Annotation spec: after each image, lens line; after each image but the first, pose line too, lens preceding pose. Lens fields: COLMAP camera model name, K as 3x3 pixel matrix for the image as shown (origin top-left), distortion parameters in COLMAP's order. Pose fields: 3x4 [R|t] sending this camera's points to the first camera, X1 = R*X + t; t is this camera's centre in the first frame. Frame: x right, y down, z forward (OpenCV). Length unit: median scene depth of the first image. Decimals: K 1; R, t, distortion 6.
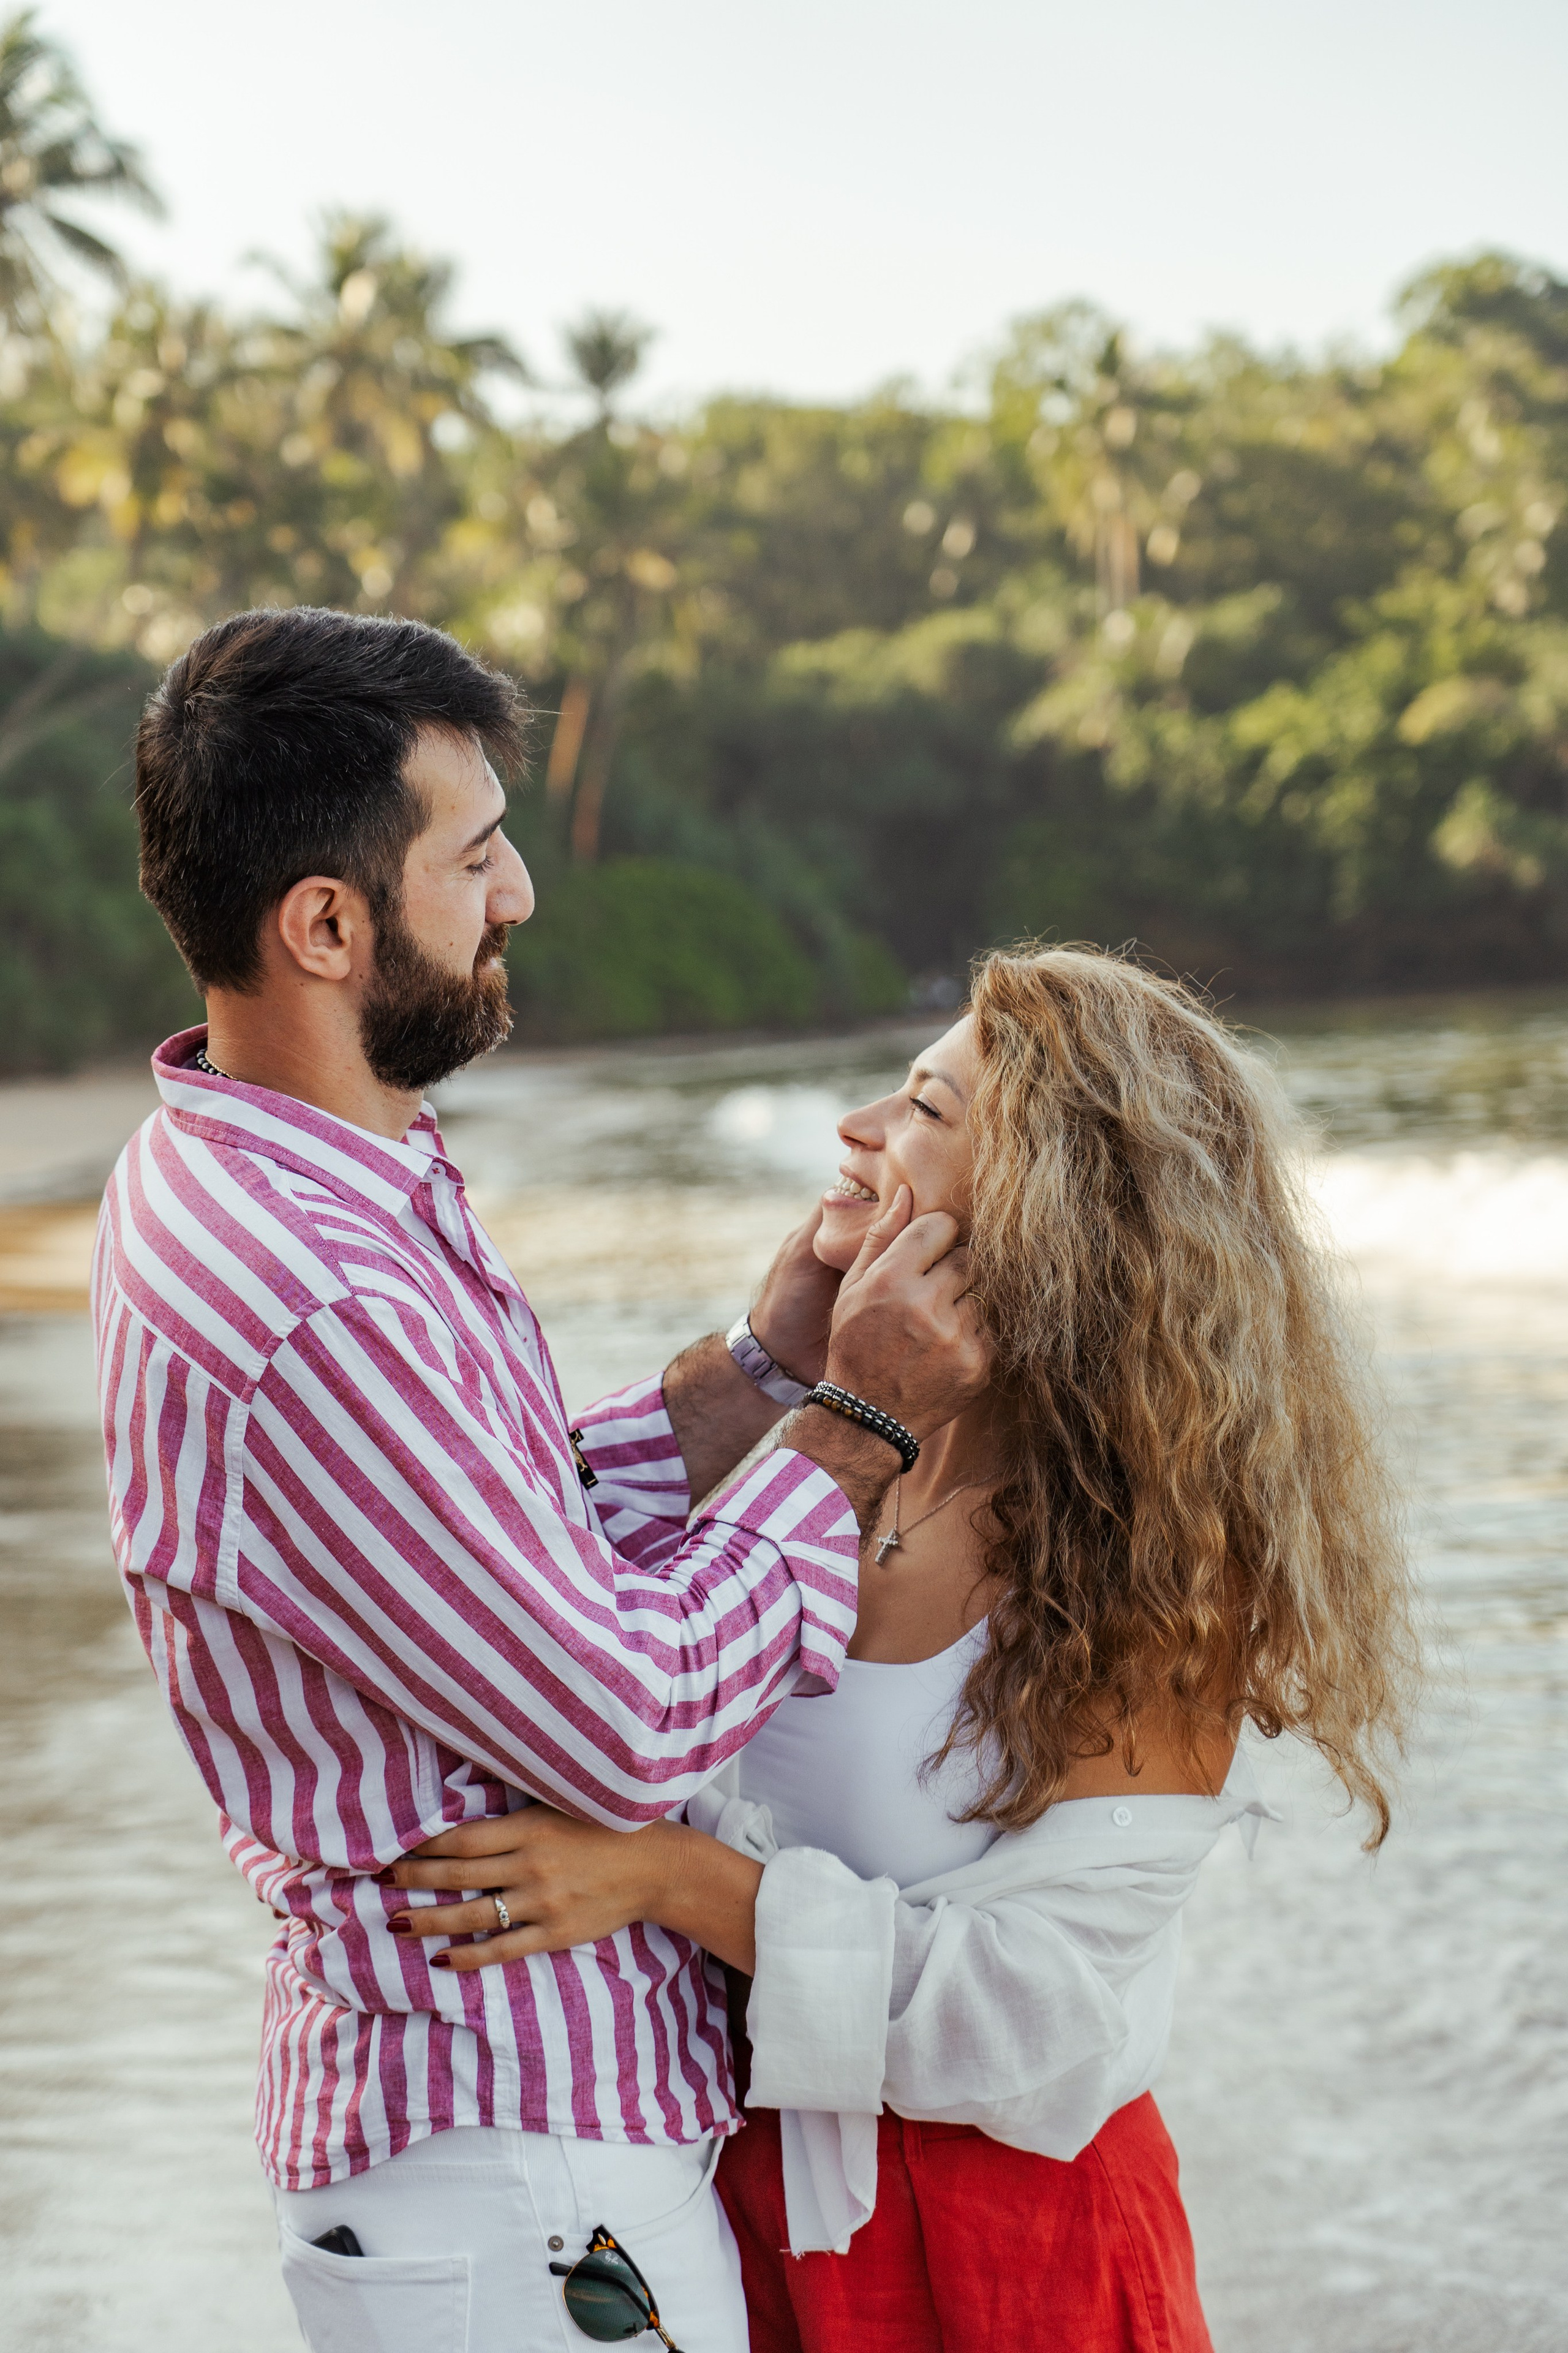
lens RADIAL K [[4679.8, 0, 708.6], [0, 4679.8, 1174.8], [0, 0, 1]] dist [0.060583, 0.048152]
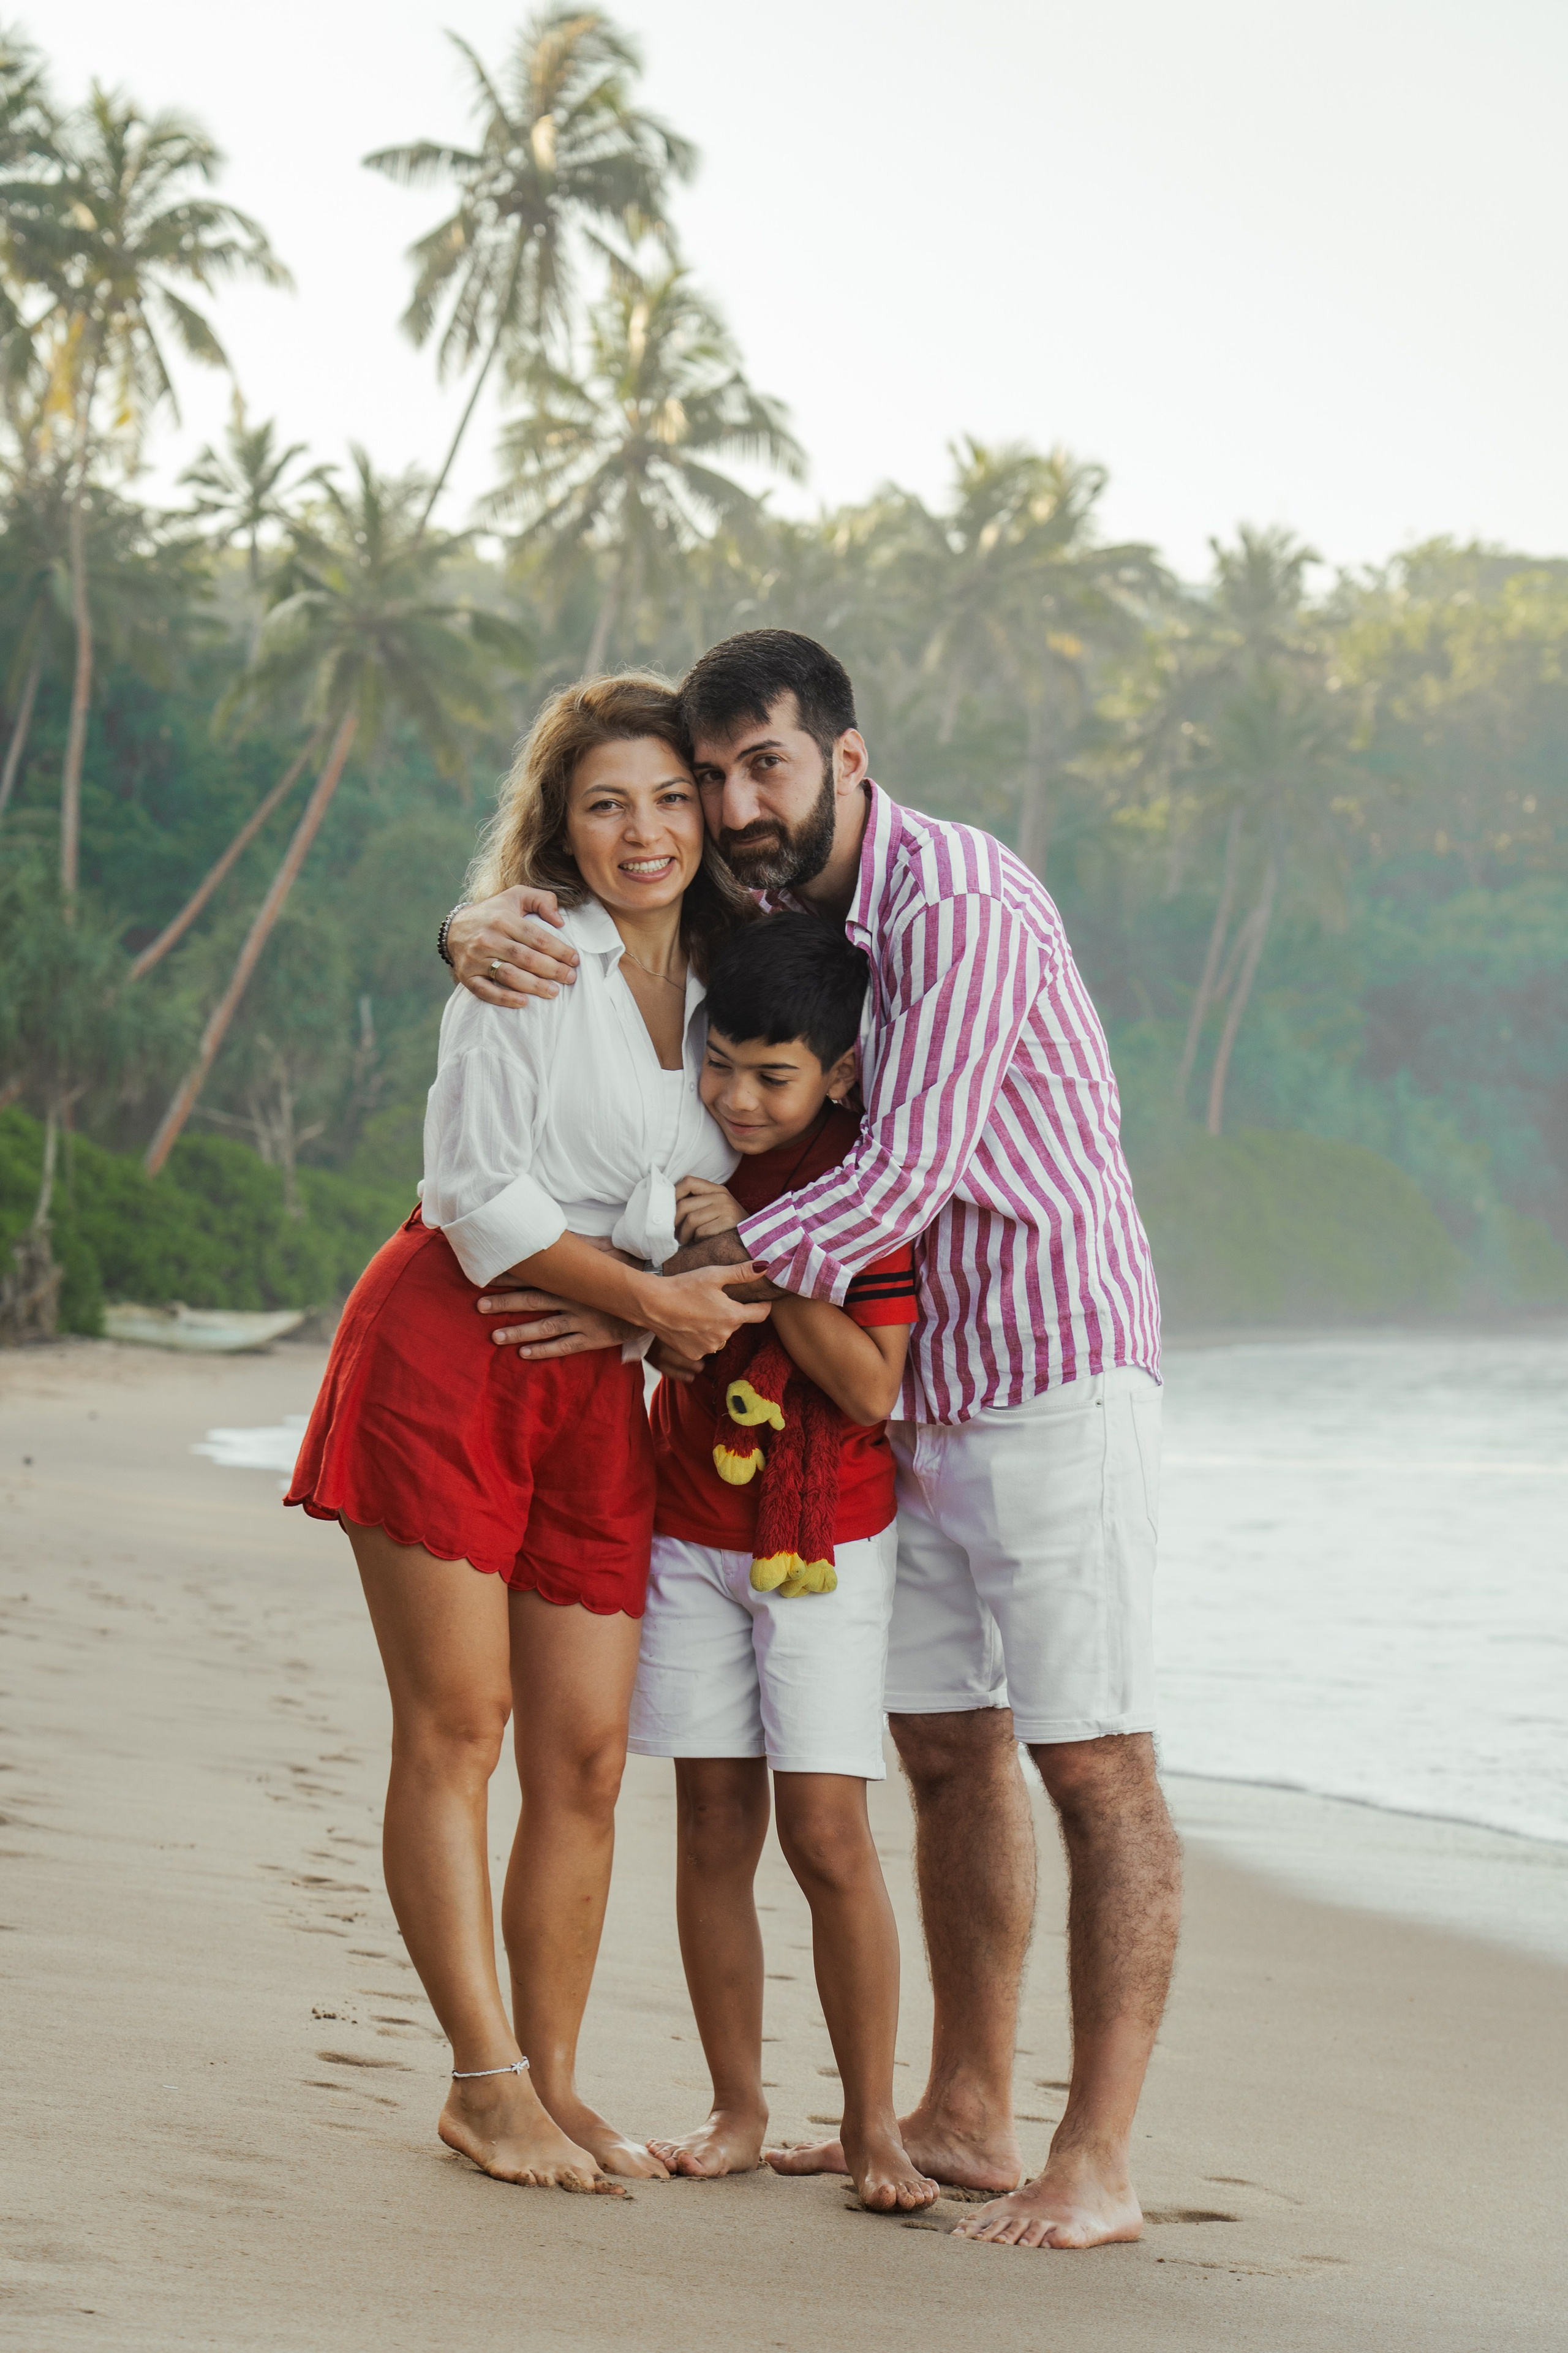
lens RADIAL K [[6479.2, 0, 818.8], [0, 6479.2, 1093.3], [0, 0, 1]] dist [0.005157, 0.182565]
pose [[0.994588, 0.038611, -0.096461, 0.017128], [-0.044732, 0.997066, -0.062122, 0.008445], [0.093779, 0.066100, 0.993396, -0.244283]]
